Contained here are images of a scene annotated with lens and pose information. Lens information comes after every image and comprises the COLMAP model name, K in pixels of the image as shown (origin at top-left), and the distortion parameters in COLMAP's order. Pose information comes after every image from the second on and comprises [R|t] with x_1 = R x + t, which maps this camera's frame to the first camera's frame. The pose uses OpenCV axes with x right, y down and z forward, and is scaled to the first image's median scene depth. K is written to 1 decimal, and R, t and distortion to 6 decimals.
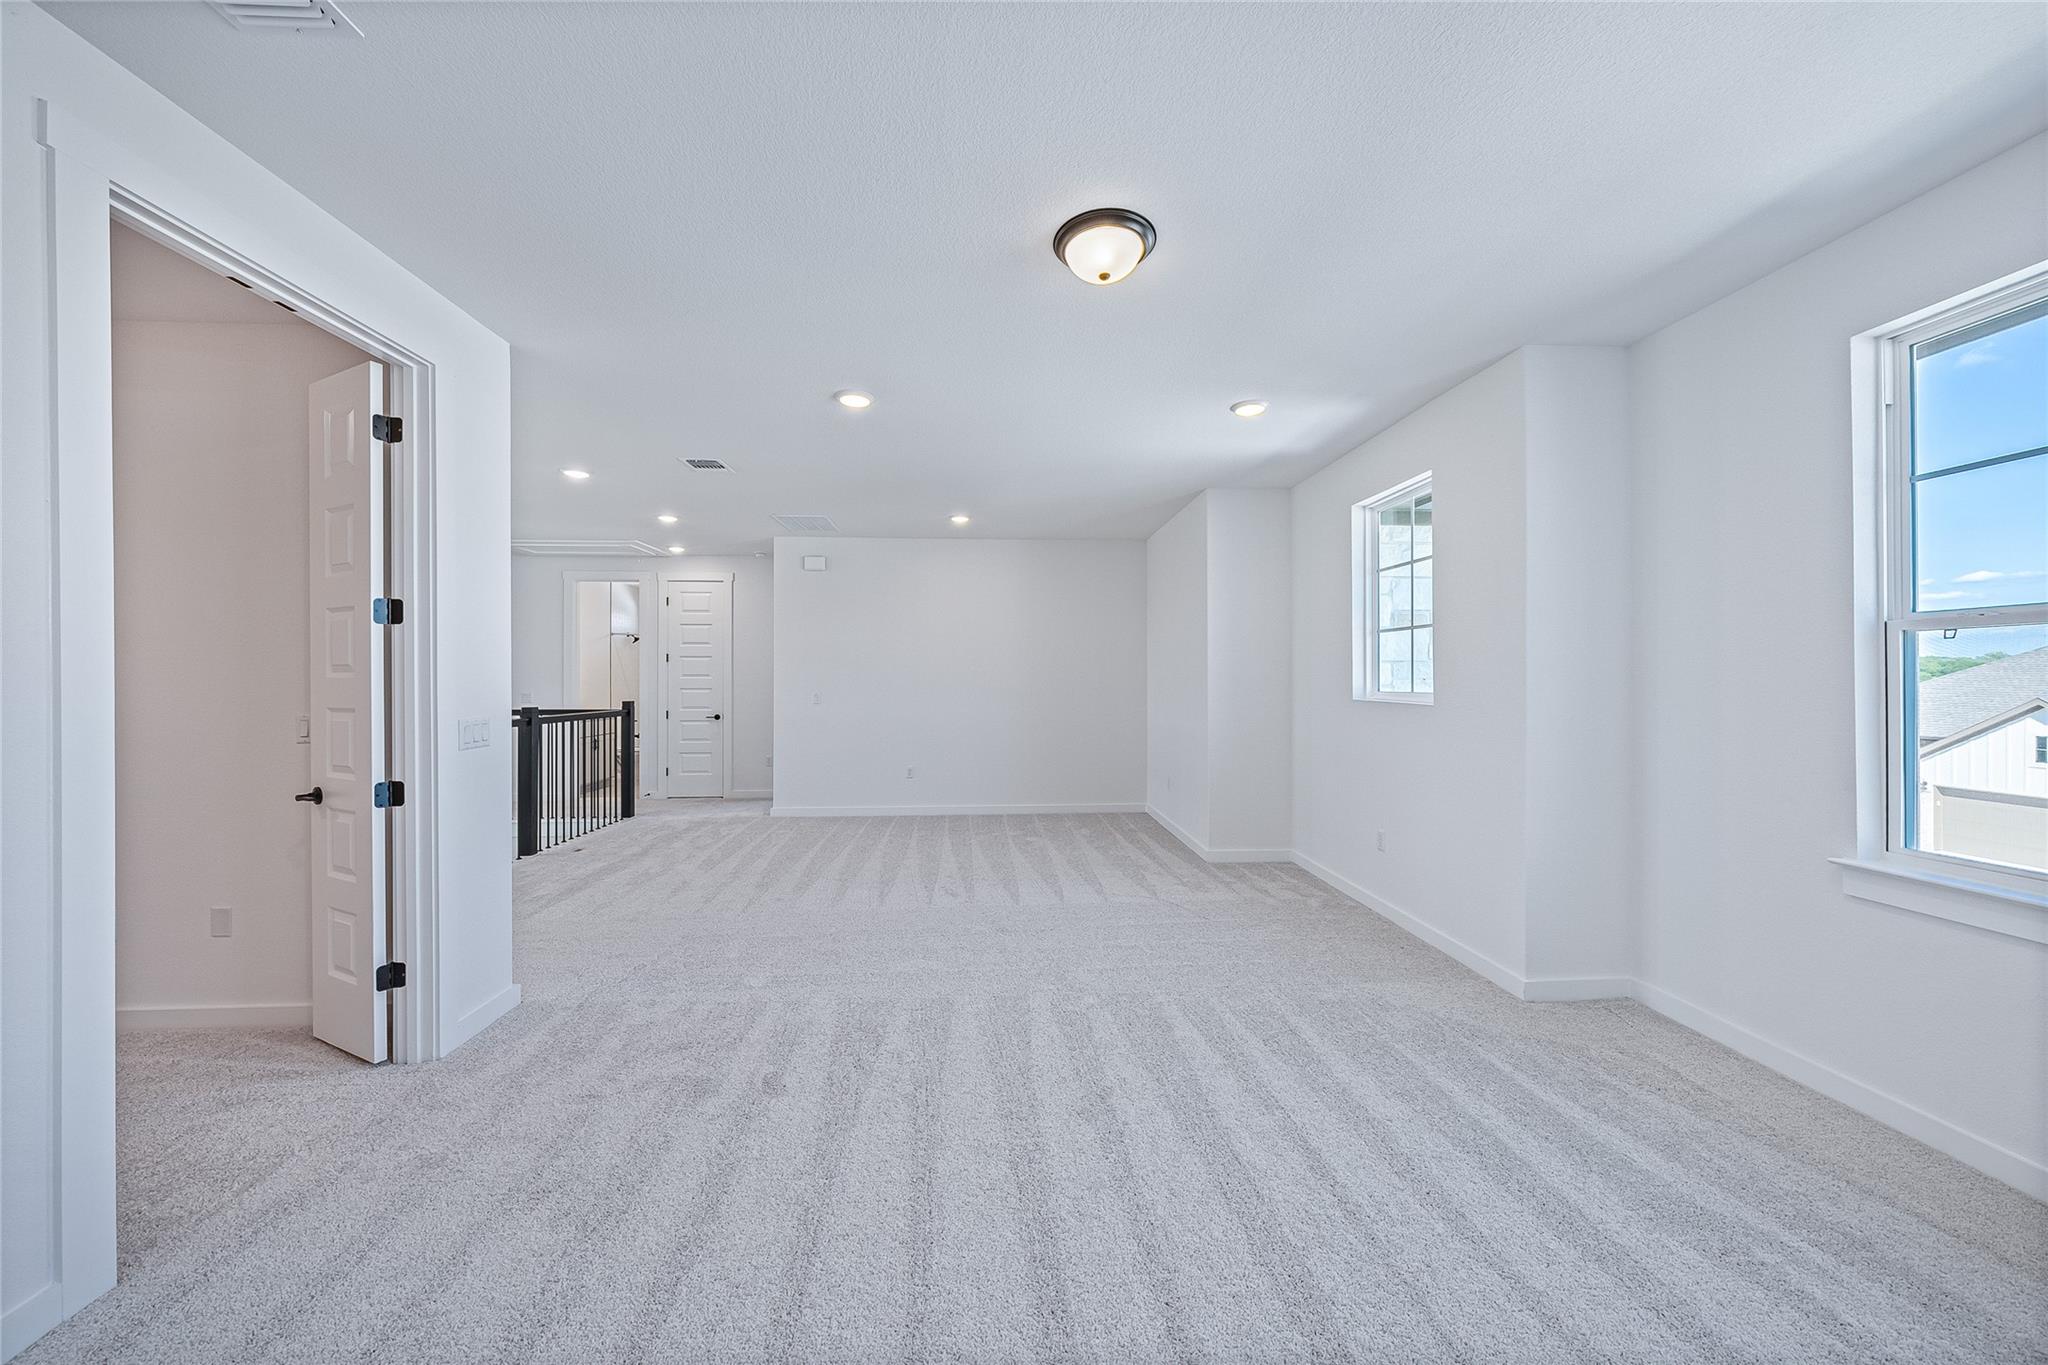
lens RADIAL K [[708.0, 0, 1030.2], [0, 708.0, 677.9], [0, 0, 1]] dist [-0.002415, -0.000635]
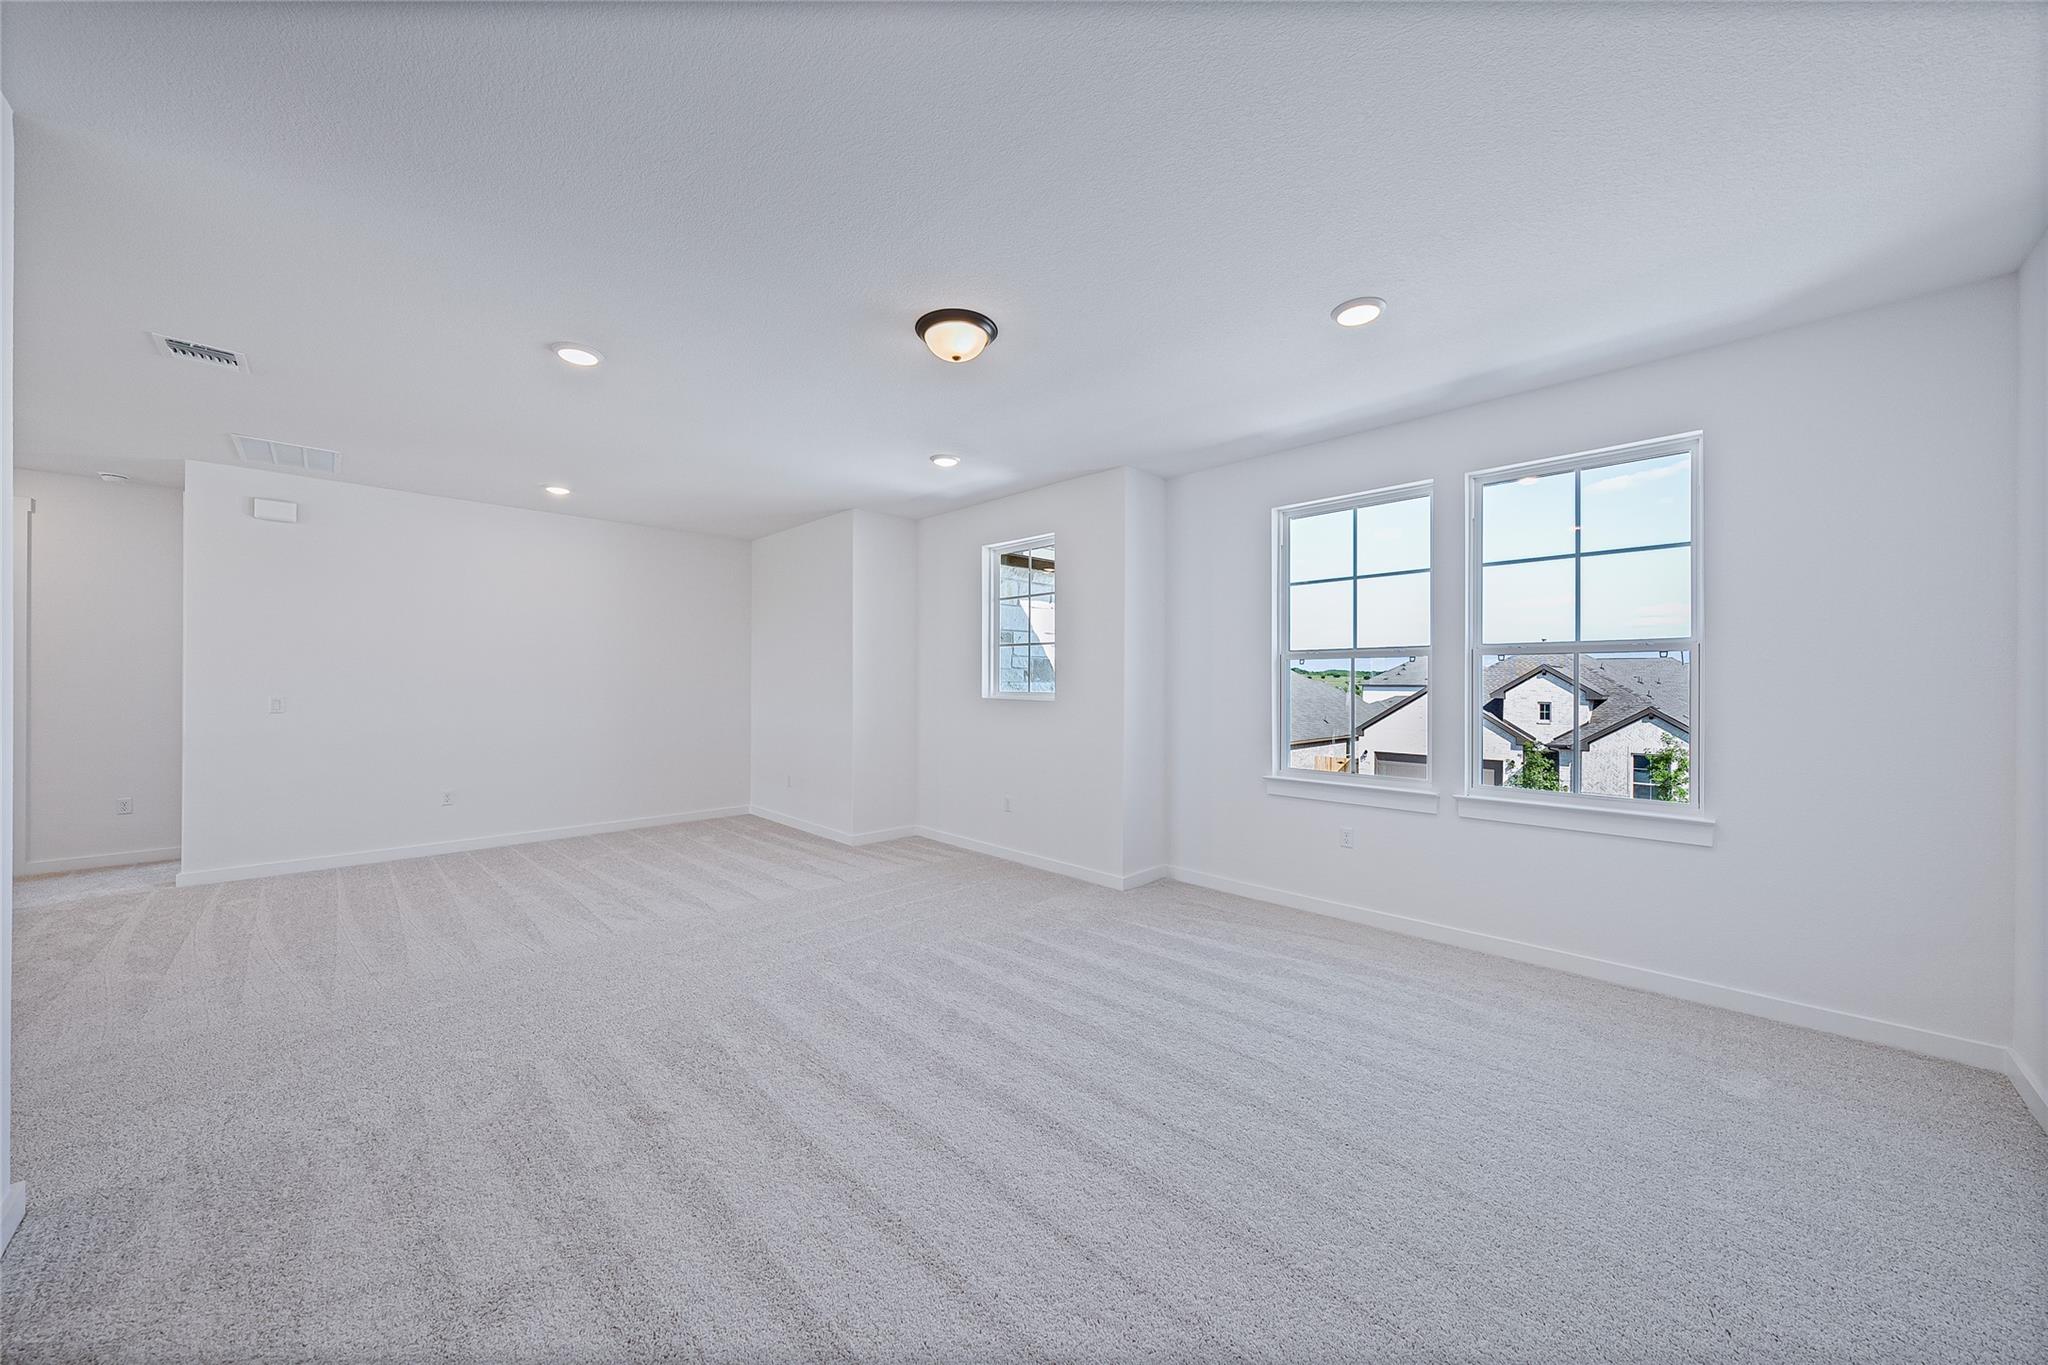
lens RADIAL K [[708.0, 0, 1022.2], [0, 708.0, 683.5], [0, 0, 1]] dist [-0.002415, -0.000635]
pose [[0.748248, 0.005132, 0.663400, -0.499378], [-0.007331, 0.999973, 0.000533, 0.003848], [-0.663379, -0.005262, 0.748265, -0.009024]]
